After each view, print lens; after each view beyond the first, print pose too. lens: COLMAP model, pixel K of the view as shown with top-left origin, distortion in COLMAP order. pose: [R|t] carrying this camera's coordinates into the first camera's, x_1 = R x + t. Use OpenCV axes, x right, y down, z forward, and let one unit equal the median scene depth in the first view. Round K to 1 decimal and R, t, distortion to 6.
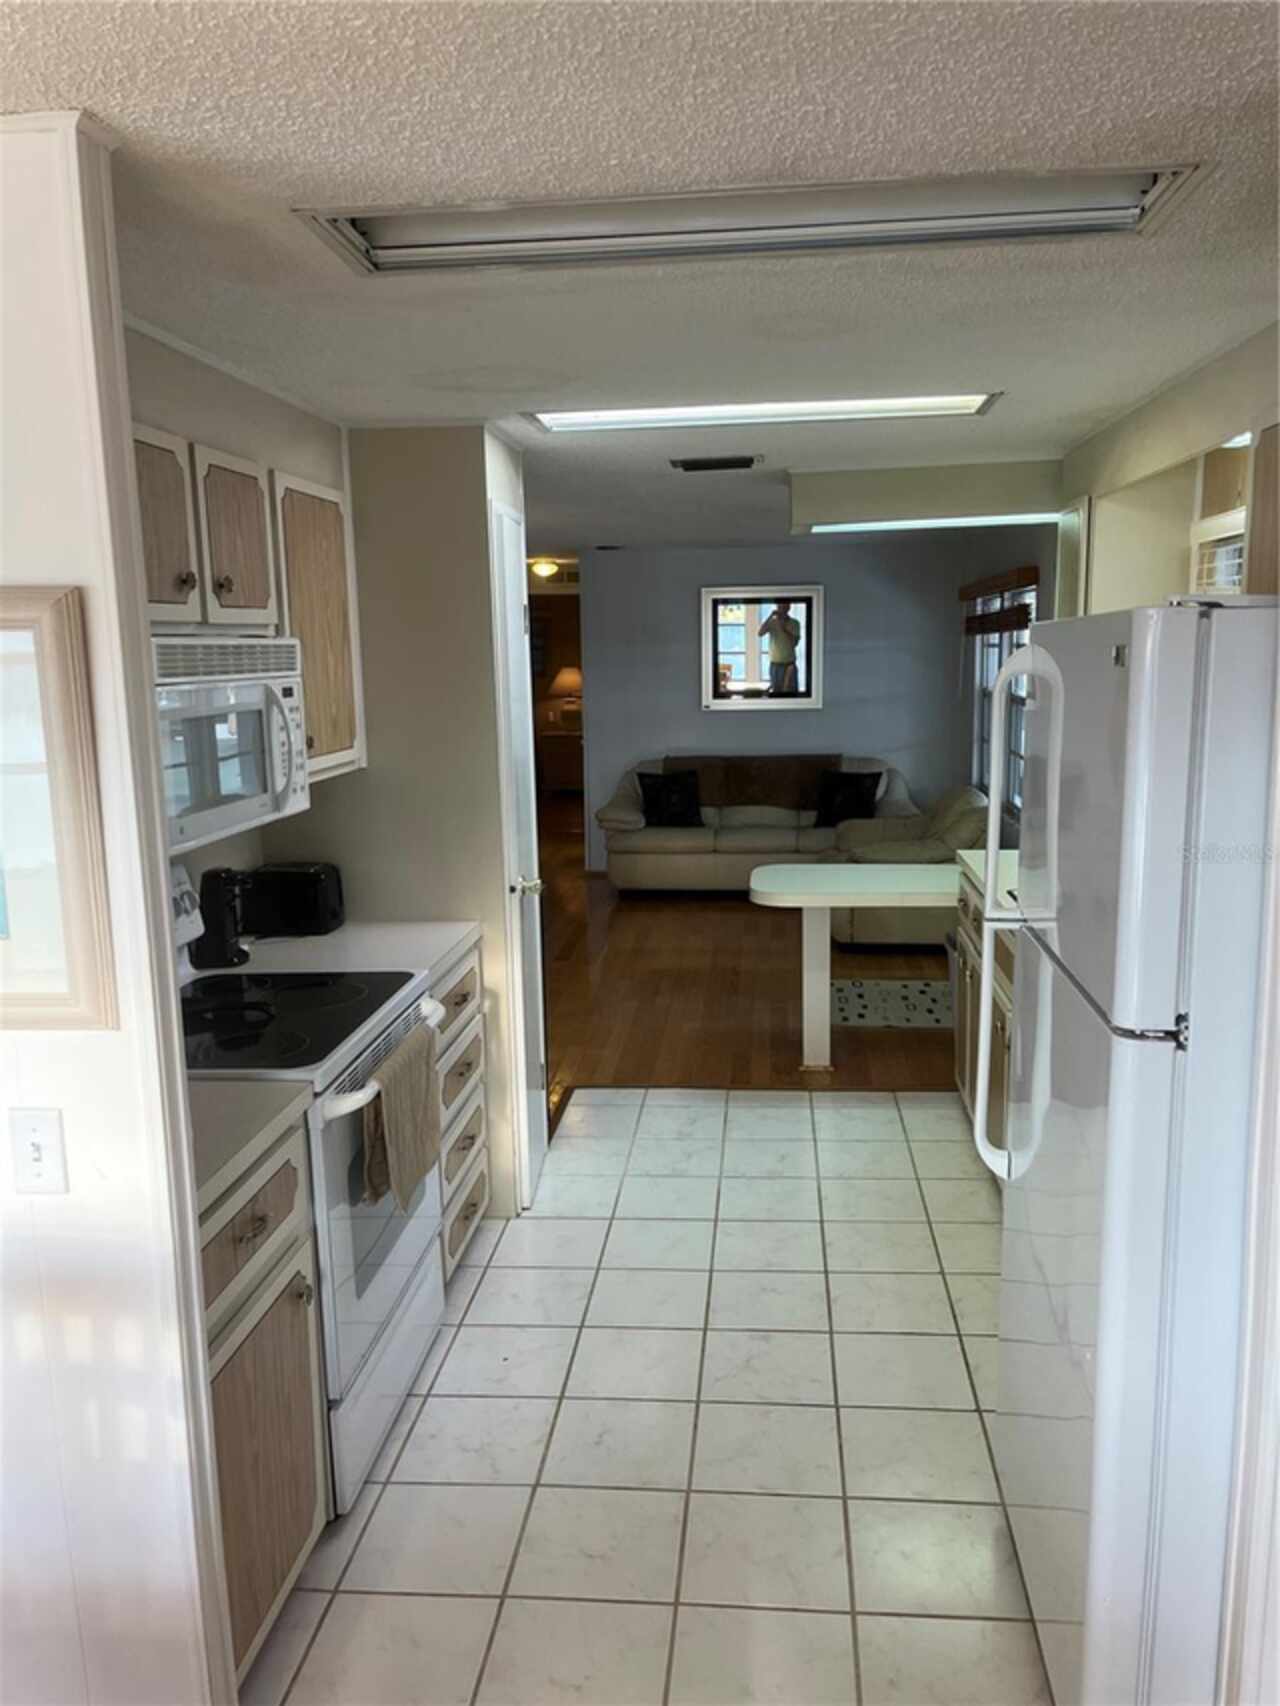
lens RADIAL K [[1297.7, 0, 641.1], [0, 1297.7, 865.2], [0, 0, 1]] dist [0.072295, -0.098293]
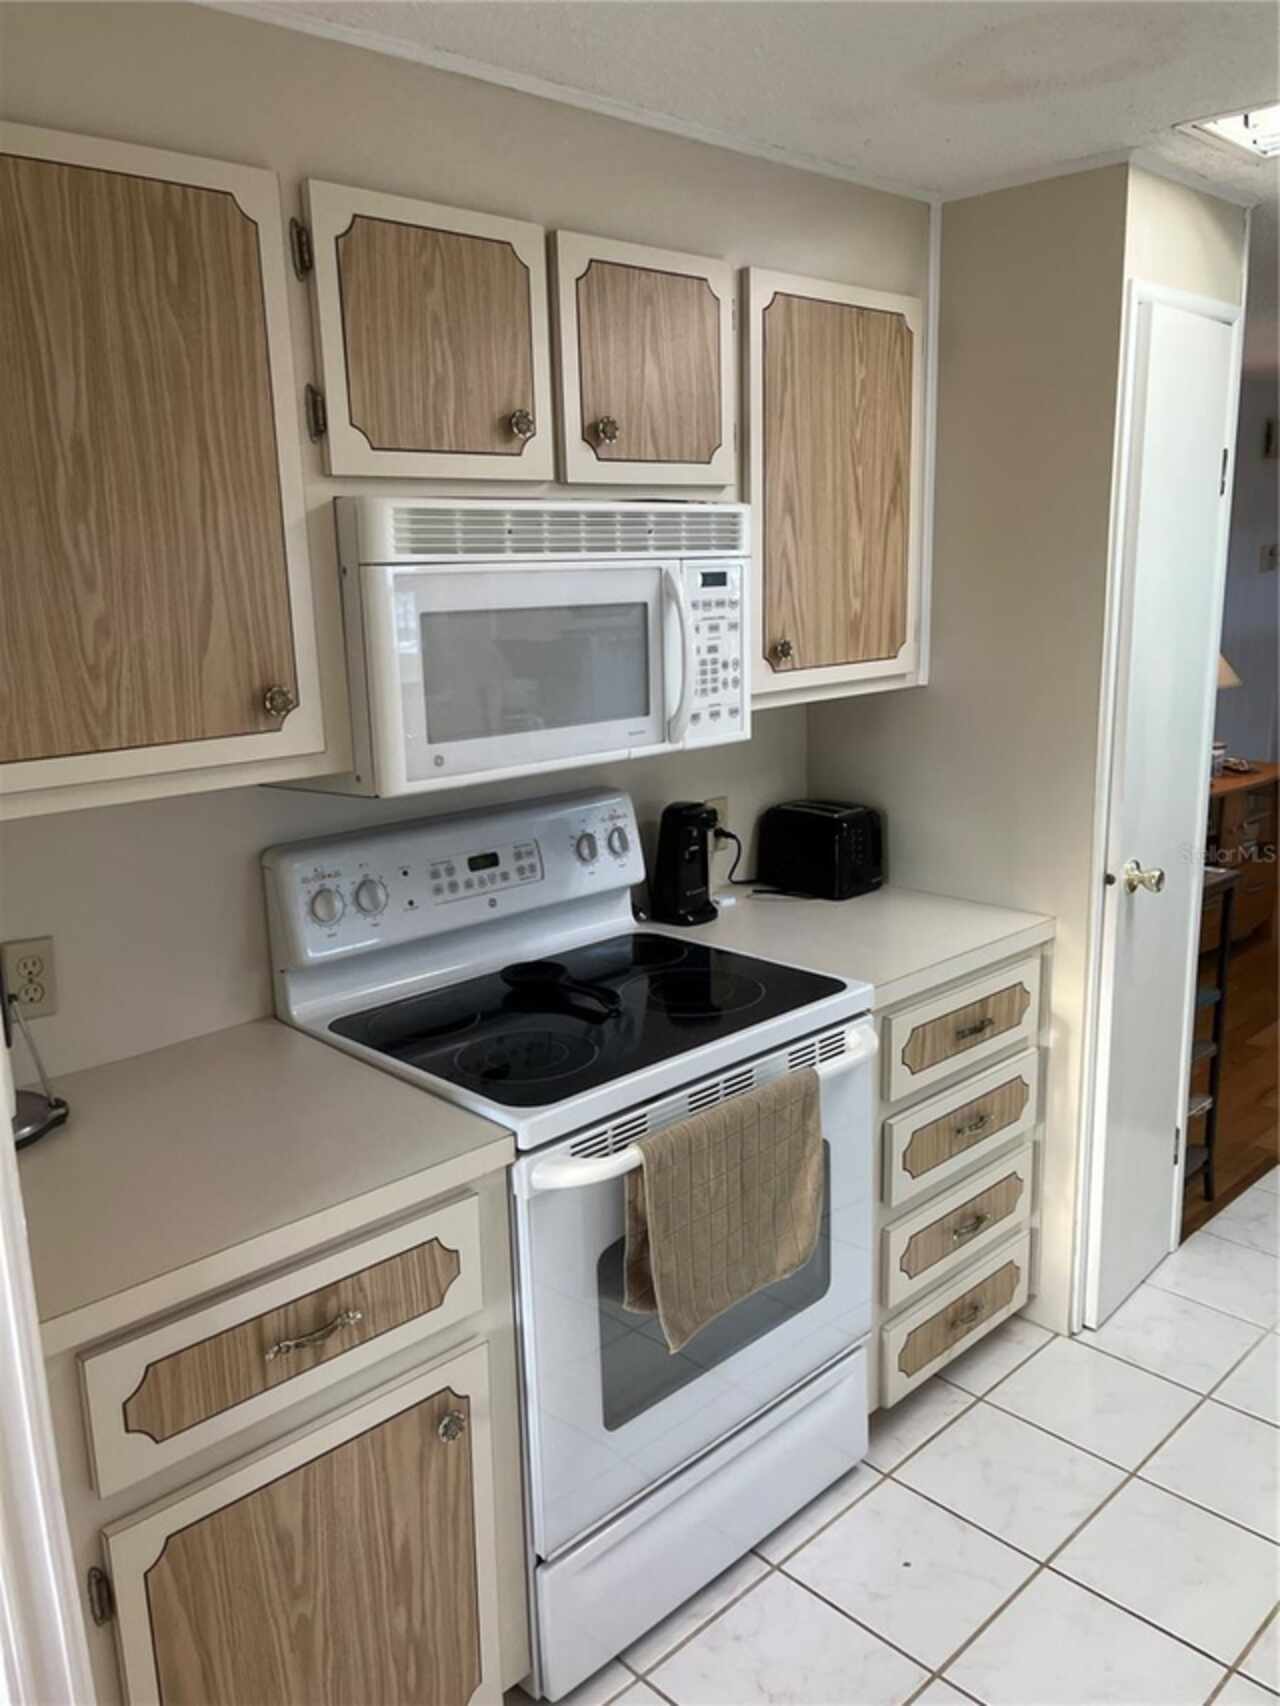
lens RADIAL K [[1305.3, 0, 640.0], [0, 1305.3, 853.0], [0, 0, 1]] dist [0.069597, -0.077113]
pose [[0.763705, 0.148200, -0.628325, 0.153516], [-0.103405, 0.988809, 0.107540, -0.046663], [0.637230, -0.017157, 0.770483, 0.341271]]
